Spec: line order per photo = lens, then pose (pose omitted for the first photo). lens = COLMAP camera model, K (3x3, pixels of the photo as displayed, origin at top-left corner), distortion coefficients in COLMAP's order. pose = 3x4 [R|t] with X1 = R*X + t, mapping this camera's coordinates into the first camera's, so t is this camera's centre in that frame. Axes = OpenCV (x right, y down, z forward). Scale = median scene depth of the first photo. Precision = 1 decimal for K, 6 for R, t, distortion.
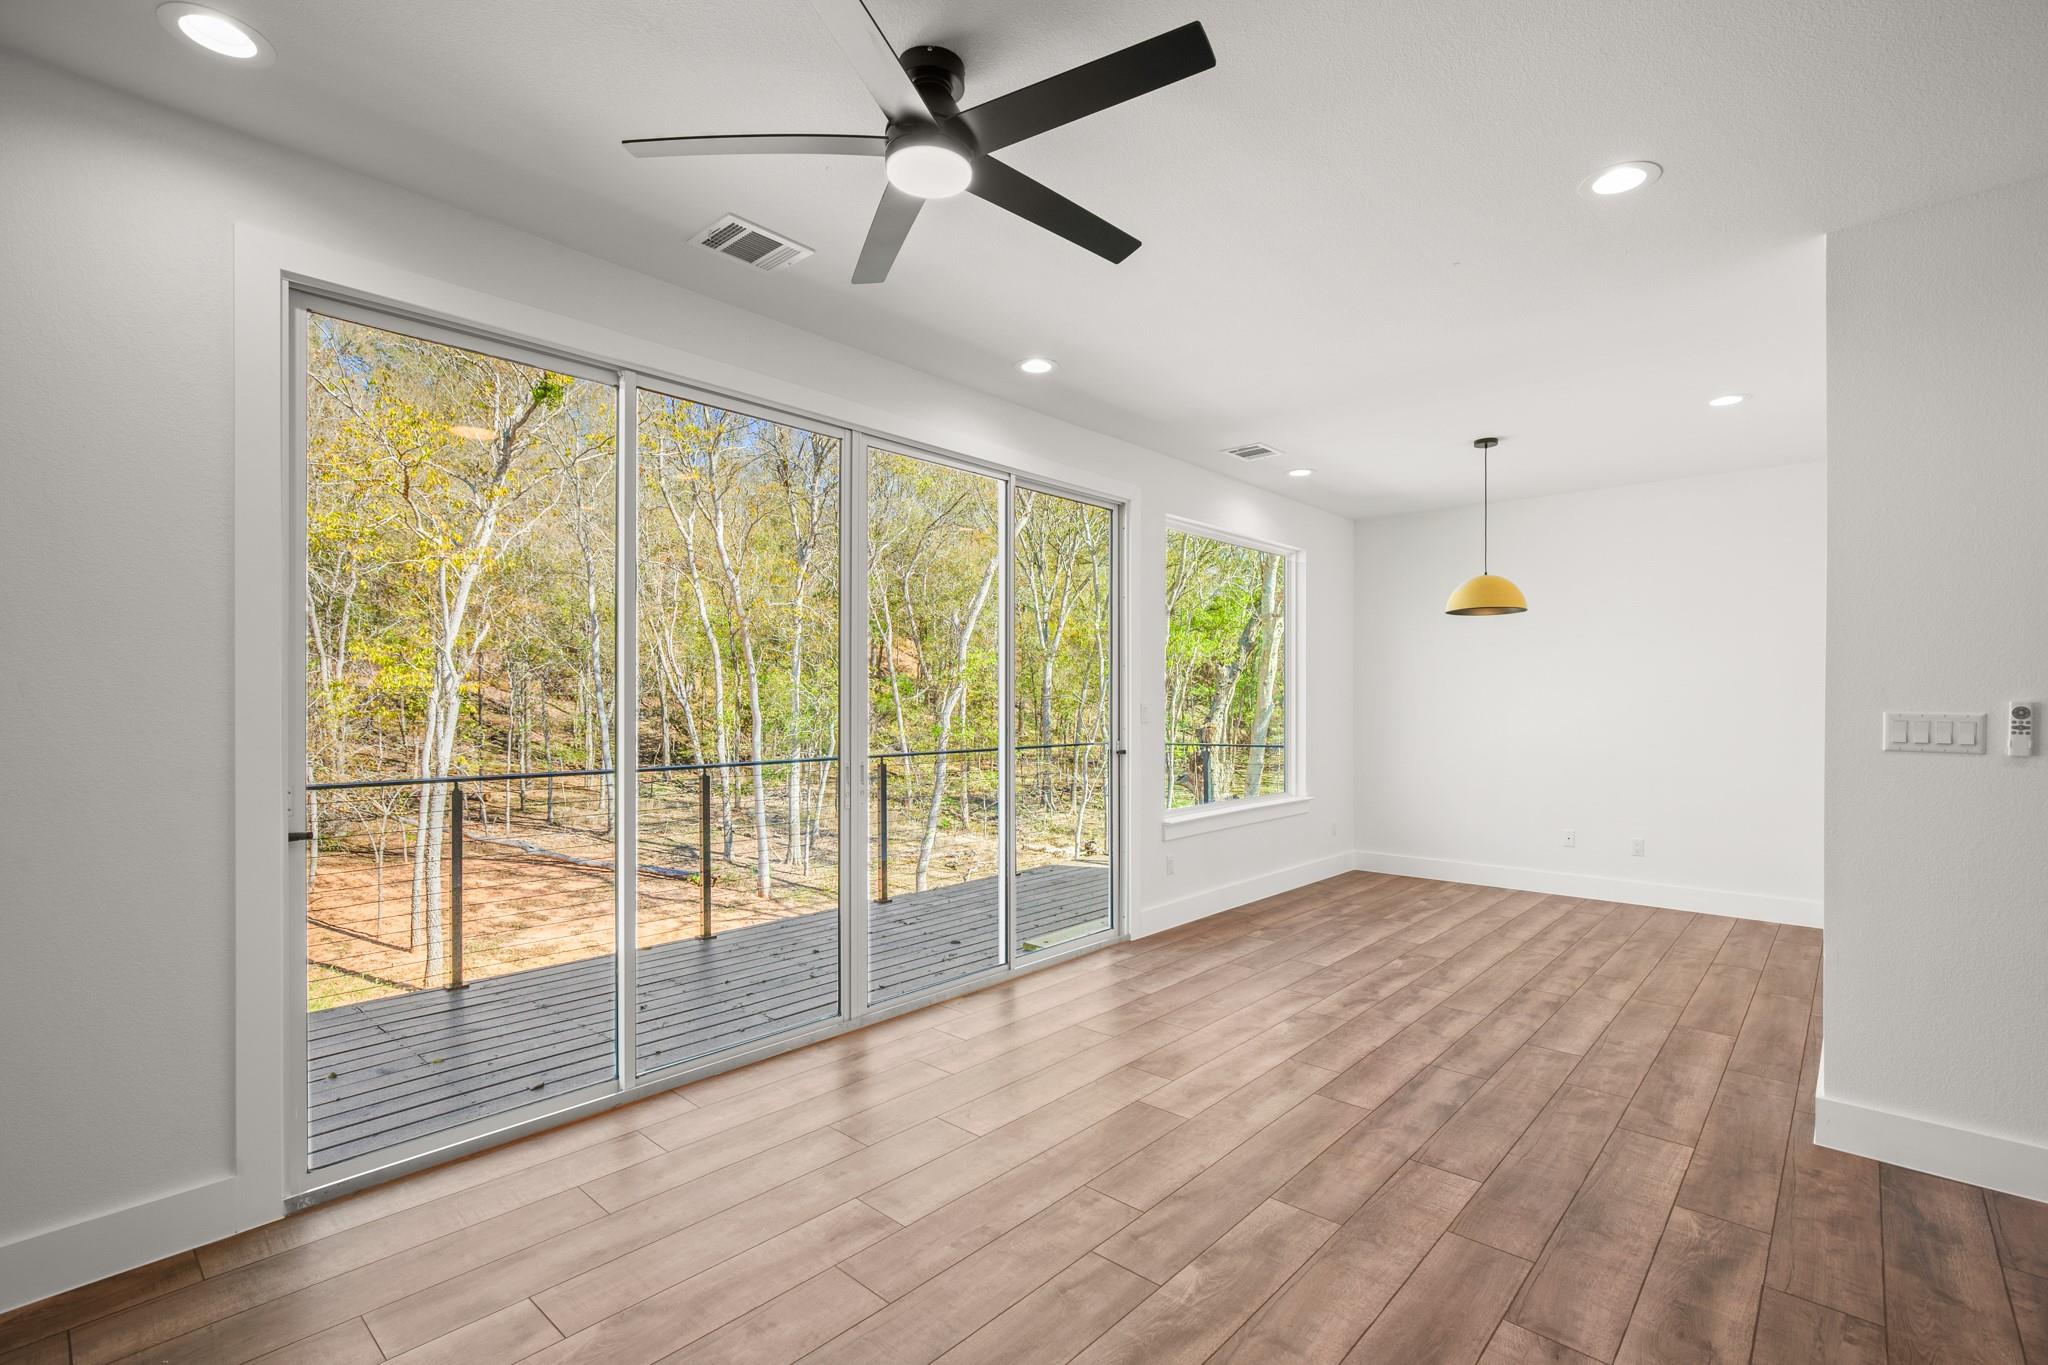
lens RADIAL K [[933.1, 0, 1026.0], [0, 933.1, 693.3], [0, 0, 1]] dist [-0.000170, 0.000654]
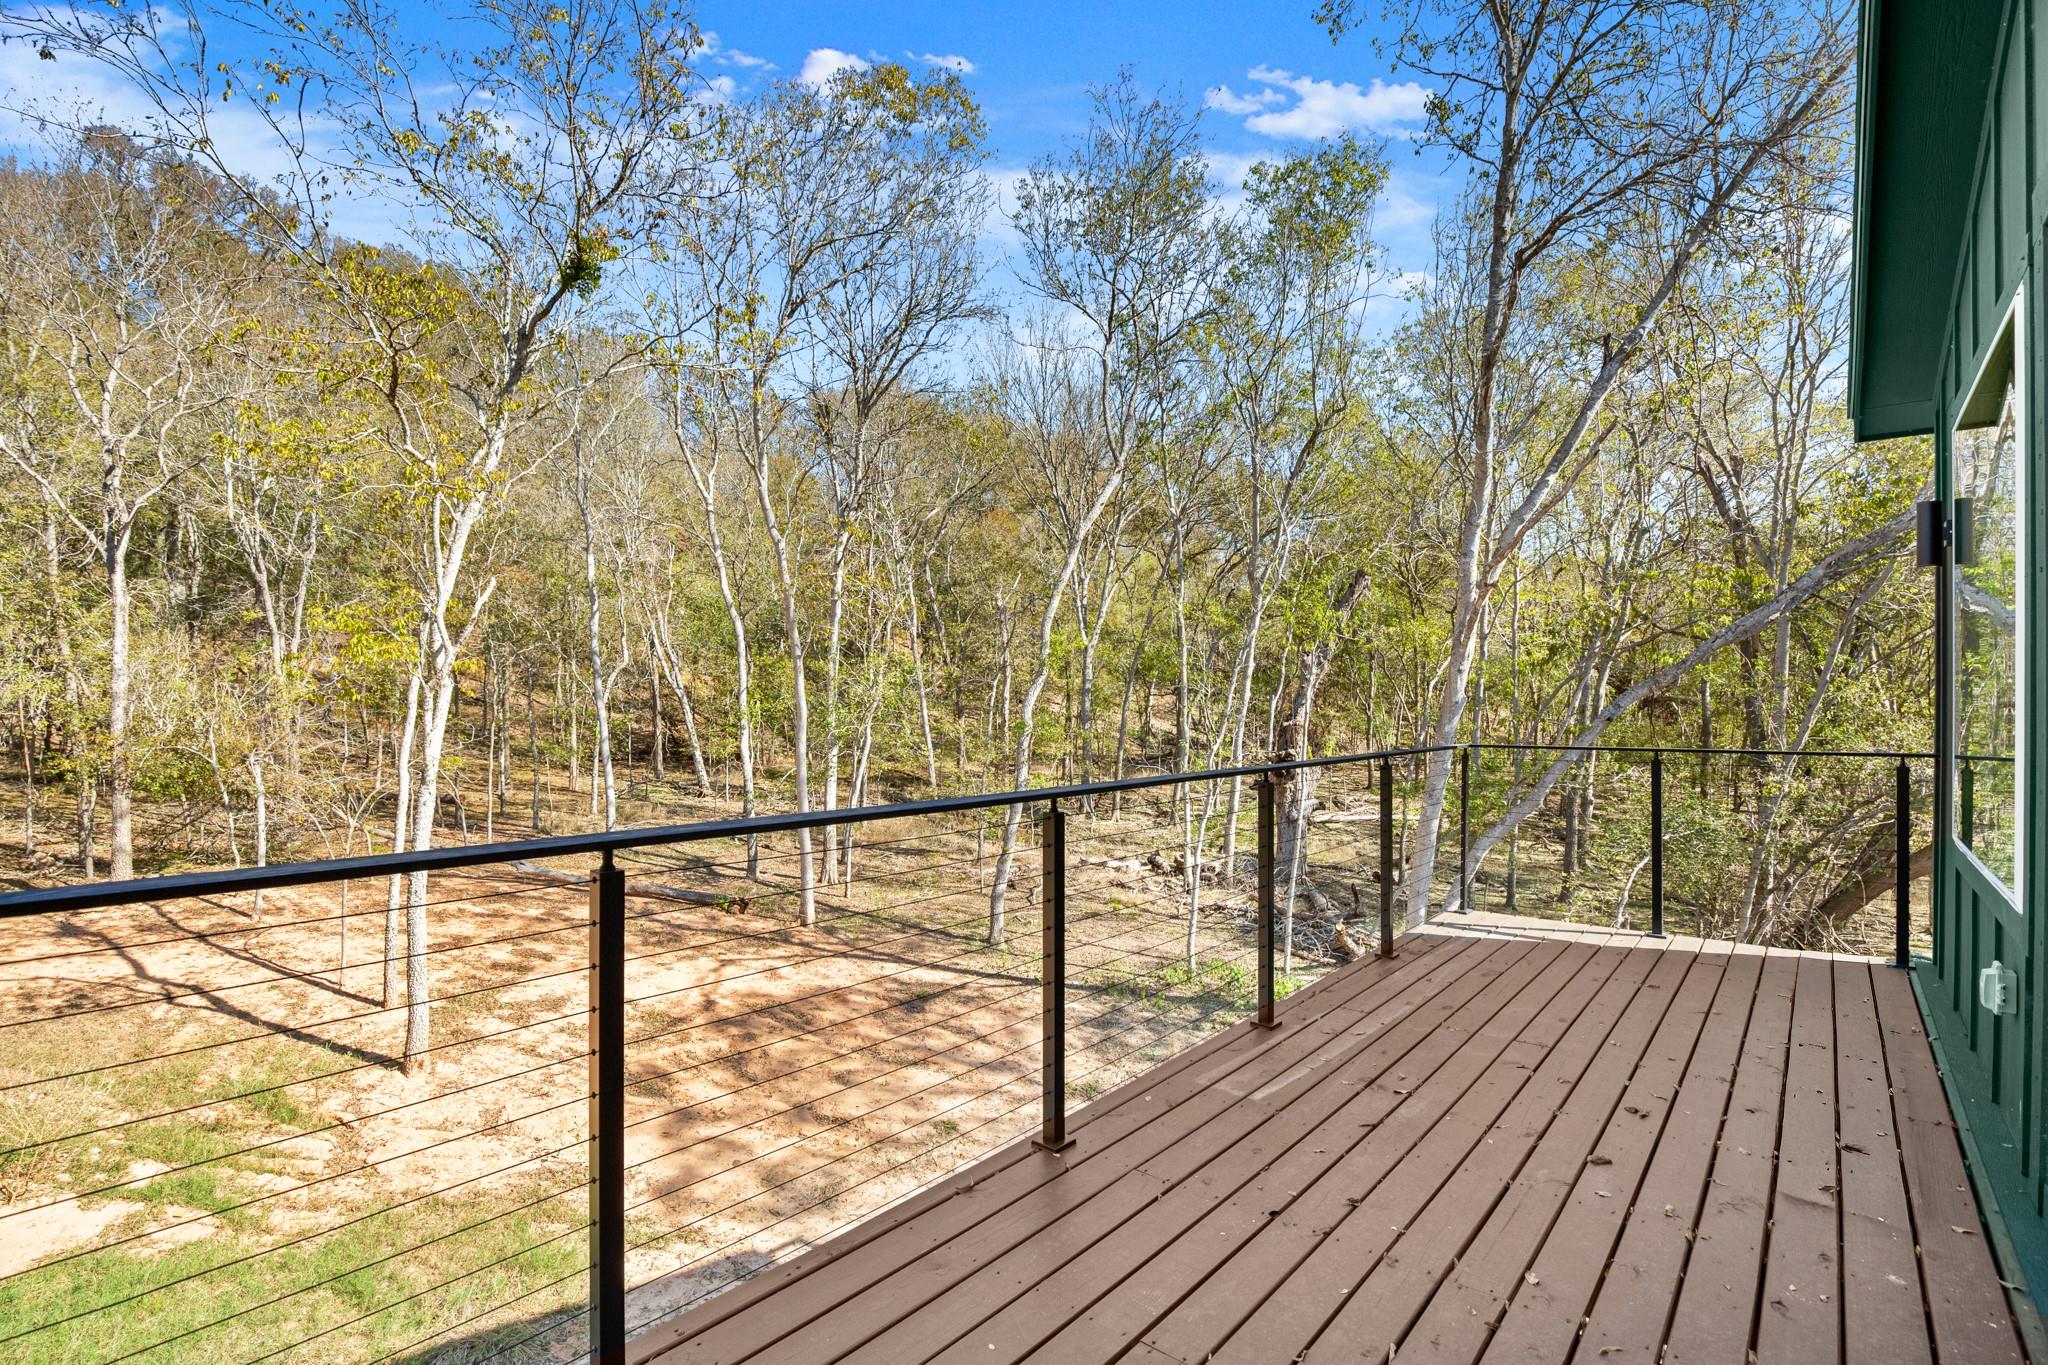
lens RADIAL K [[955.2, 0, 1024.0], [0, 955.2, 682.5], [0, 0, 1]] dist [-0.021164, 0.000199]
pose [[0.999642, 0.008182, 0.025492, -0.113429], [-0.008000, 0.999942, -0.007223, 0.007195], [-0.025550, 0.007017, 0.999649, 0.151857]]
